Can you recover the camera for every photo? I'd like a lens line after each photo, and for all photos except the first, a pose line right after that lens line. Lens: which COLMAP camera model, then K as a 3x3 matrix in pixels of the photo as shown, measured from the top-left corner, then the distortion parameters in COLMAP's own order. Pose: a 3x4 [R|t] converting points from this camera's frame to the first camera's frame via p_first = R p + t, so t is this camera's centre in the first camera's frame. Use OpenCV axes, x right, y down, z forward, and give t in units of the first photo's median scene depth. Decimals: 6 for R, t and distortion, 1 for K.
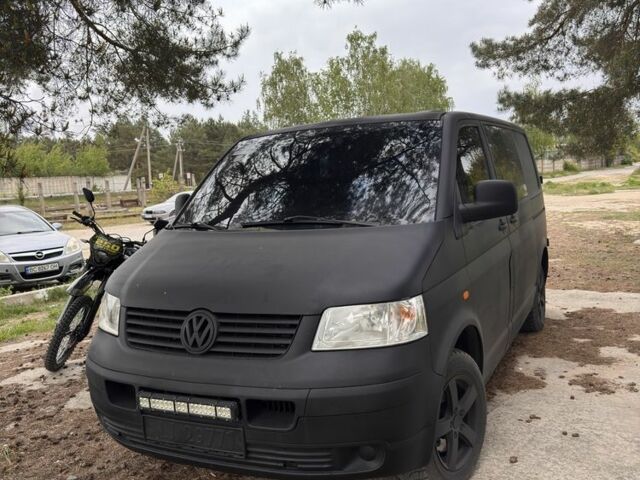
lens RADIAL K [[589.0, 0, 310.7], [0, 589.0, 252.1], [0, 0, 1]] dist [0.129263, -0.197462]
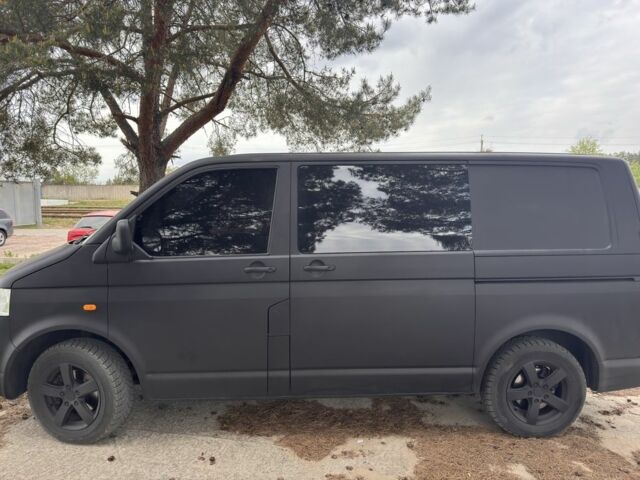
lens RADIAL K [[443.2, 0, 320.0], [0, 443.2, 240.0], [0, 0, 1]] dist [0.051670, -0.065268]
pose [[0.497676, 0.146874, -0.854837, 0.066660], [-0.145639, 0.985716, 0.084571, -0.011309], [0.855048, 0.082409, 0.511958, 0.047147]]
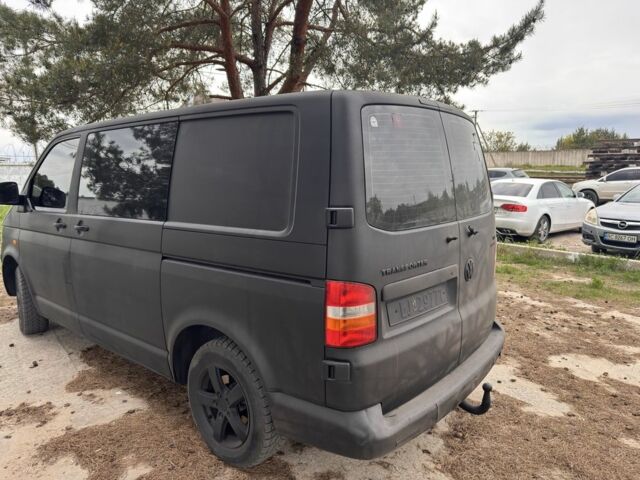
lens RADIAL K [[442.5, 0, 320.0], [0, 442.5, 240.0], [0, 0, 1]] dist [0.063891, -0.061775]
pose [[-0.205695, 0.220593, -0.953430, 0.071831], [-0.101115, 0.964258, 0.244913, -0.019053], [0.973378, 0.146783, -0.176038, 0.111215]]
